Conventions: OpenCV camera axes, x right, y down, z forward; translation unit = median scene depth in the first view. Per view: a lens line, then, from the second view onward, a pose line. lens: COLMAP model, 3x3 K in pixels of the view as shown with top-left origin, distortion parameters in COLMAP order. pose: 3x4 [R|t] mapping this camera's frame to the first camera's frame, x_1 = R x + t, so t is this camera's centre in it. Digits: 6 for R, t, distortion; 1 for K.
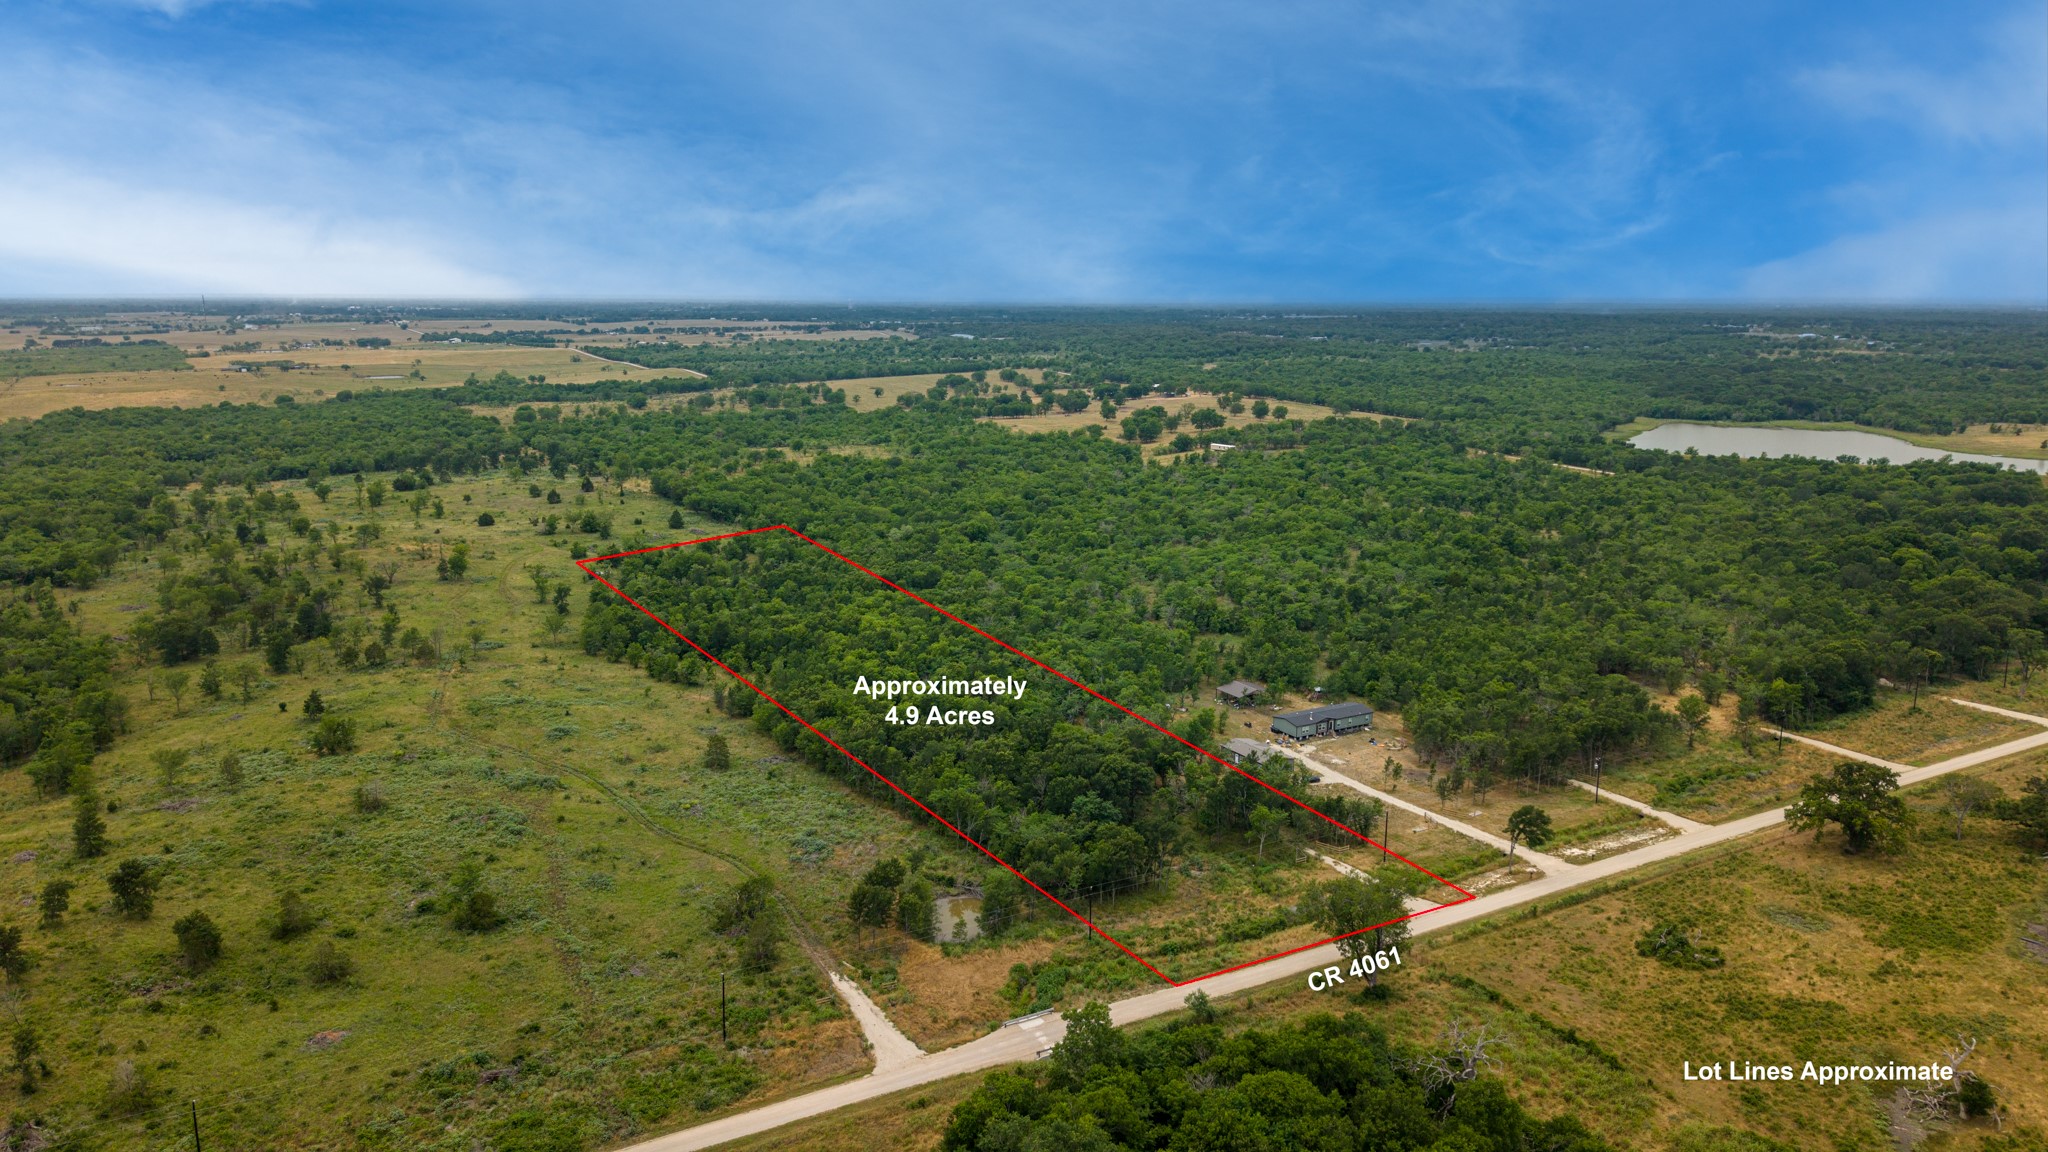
lens RADIAL K [[1374.8, 0, 1026.3], [0, 1374.8, 585.8], [0, 0, 1]] dist [0.044826, -0.053491]
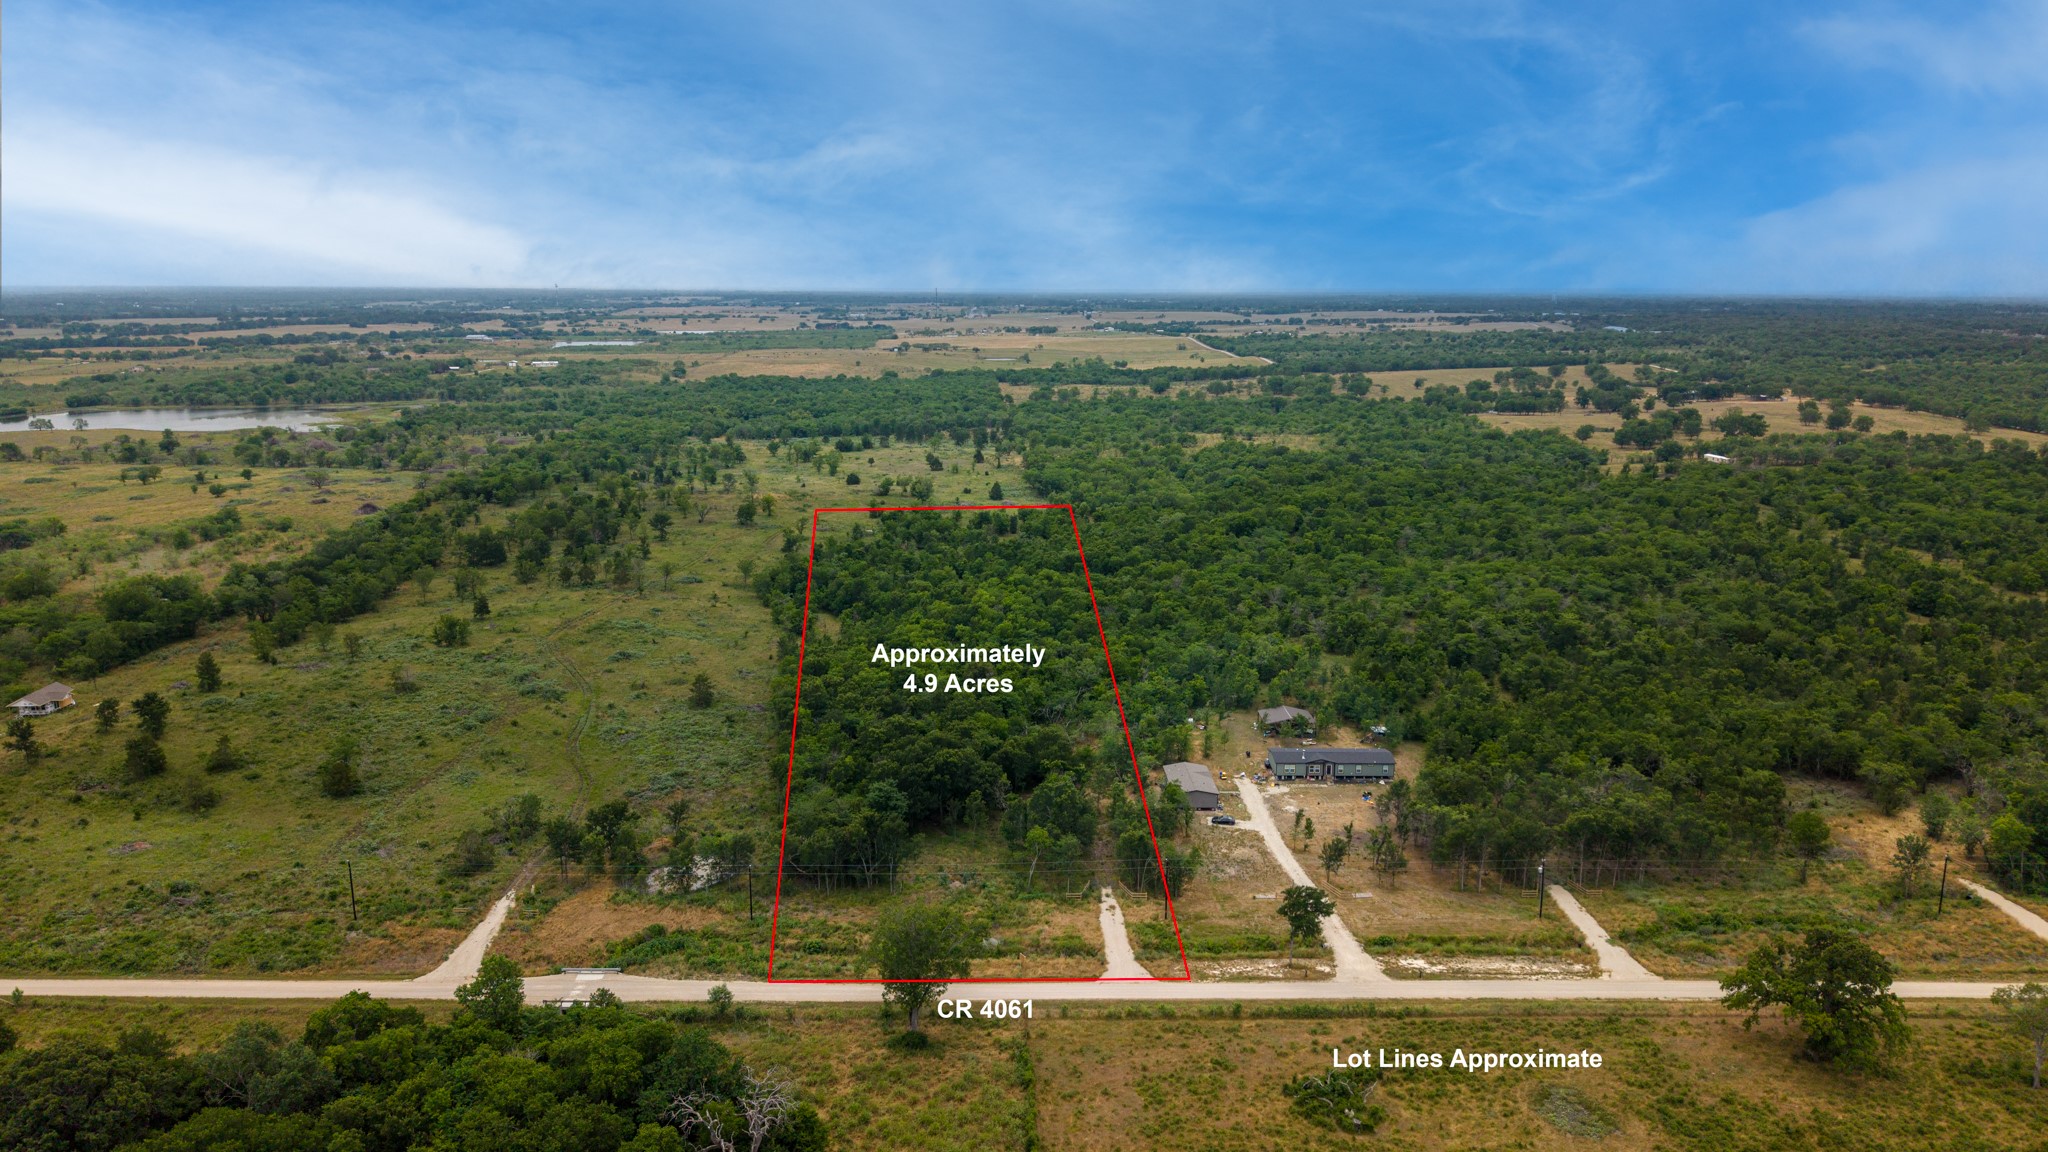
lens RADIAL K [[1374.8, 0, 1013.9], [0, 1374.8, 592.9], [0, 0, 1]] dist [0.044826, -0.053491]
pose [[0.867272, 0.107418, -0.486107, 0.422885], [-0.103002, 0.994033, 0.035890, -0.015654], [0.487062, 0.018944, 0.873162, 0.154019]]
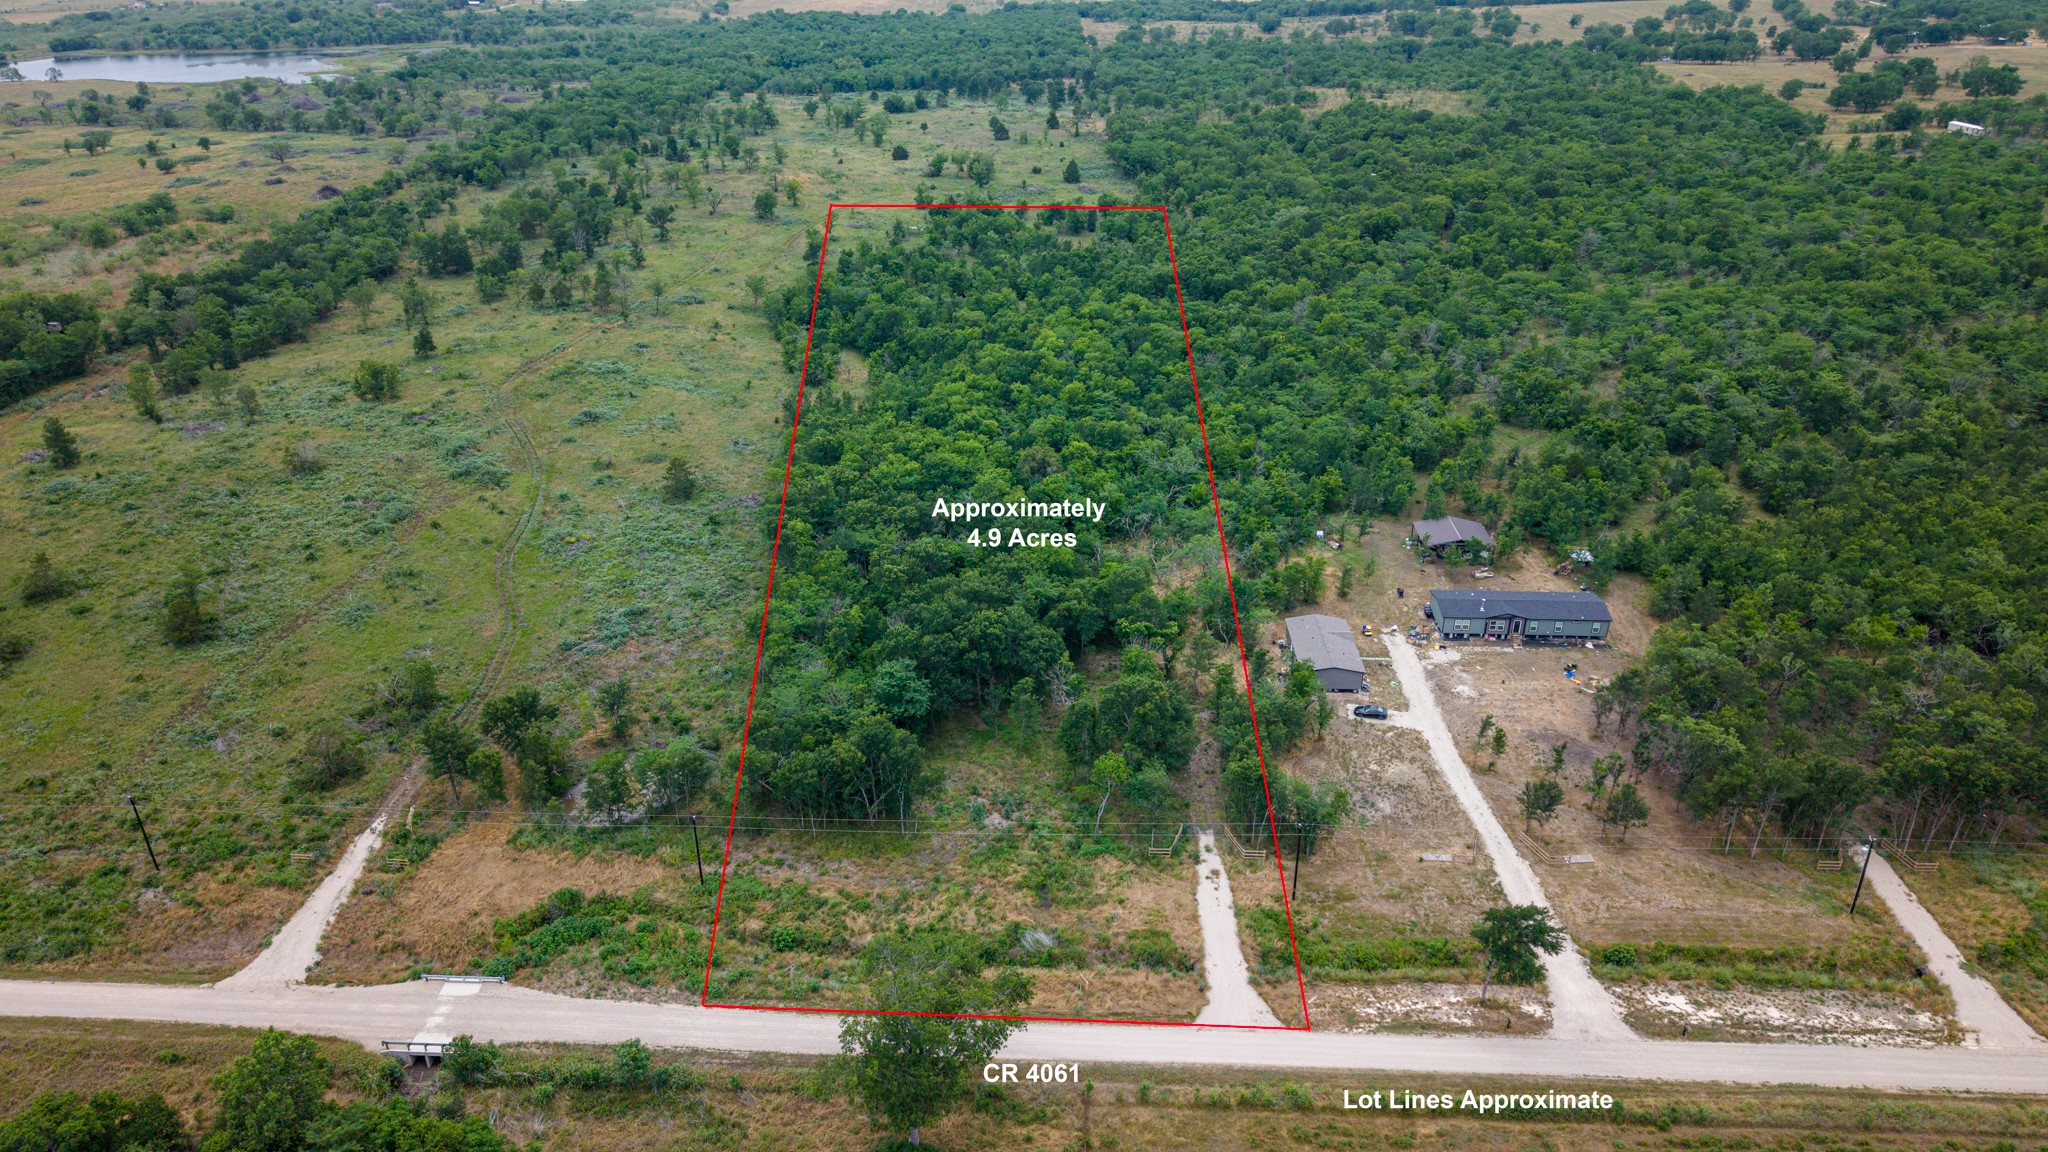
lens RADIAL K [[1374.8, 0, 1023.5], [0, 1374.8, 580.7], [0, 0, 1]] dist [0.044826, -0.053491]
pose [[0.840484, 0.234798, -0.488320, 0.310213], [-0.107160, 0.955462, 0.274973, -0.059278], [0.531134, -0.178782, 0.828211, 0.352605]]
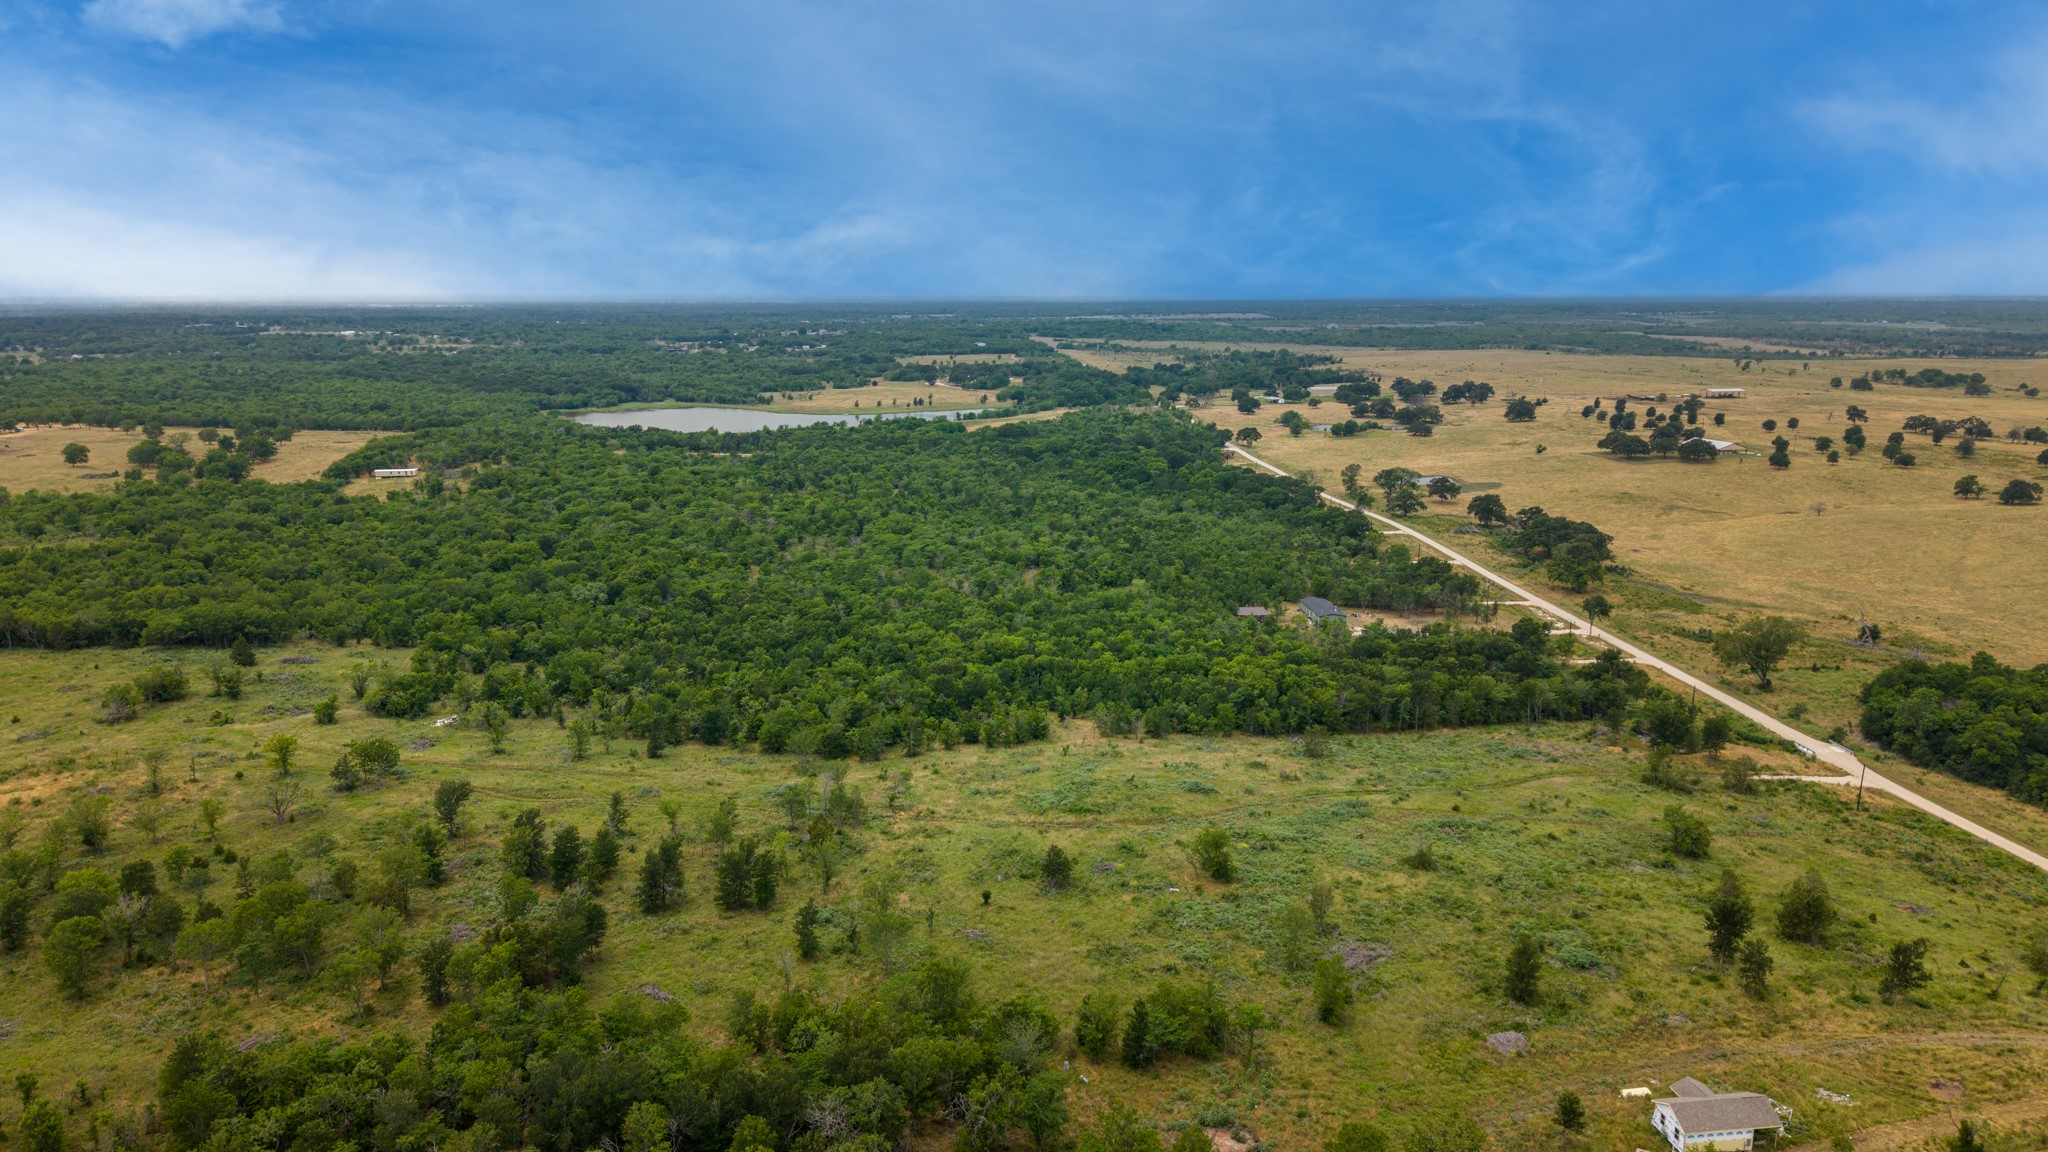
lens RADIAL K [[1374.8, 0, 1041.2], [0, 1374.8, 572.9], [0, 0, 1]] dist [0.044826, -0.053491]
pose [[0.433902, -0.184250, 0.881919, -1.023023], [0.190082, 0.975553, 0.110292, -0.132738], [-0.880680, 0.119781, 0.458317, 0.582404]]
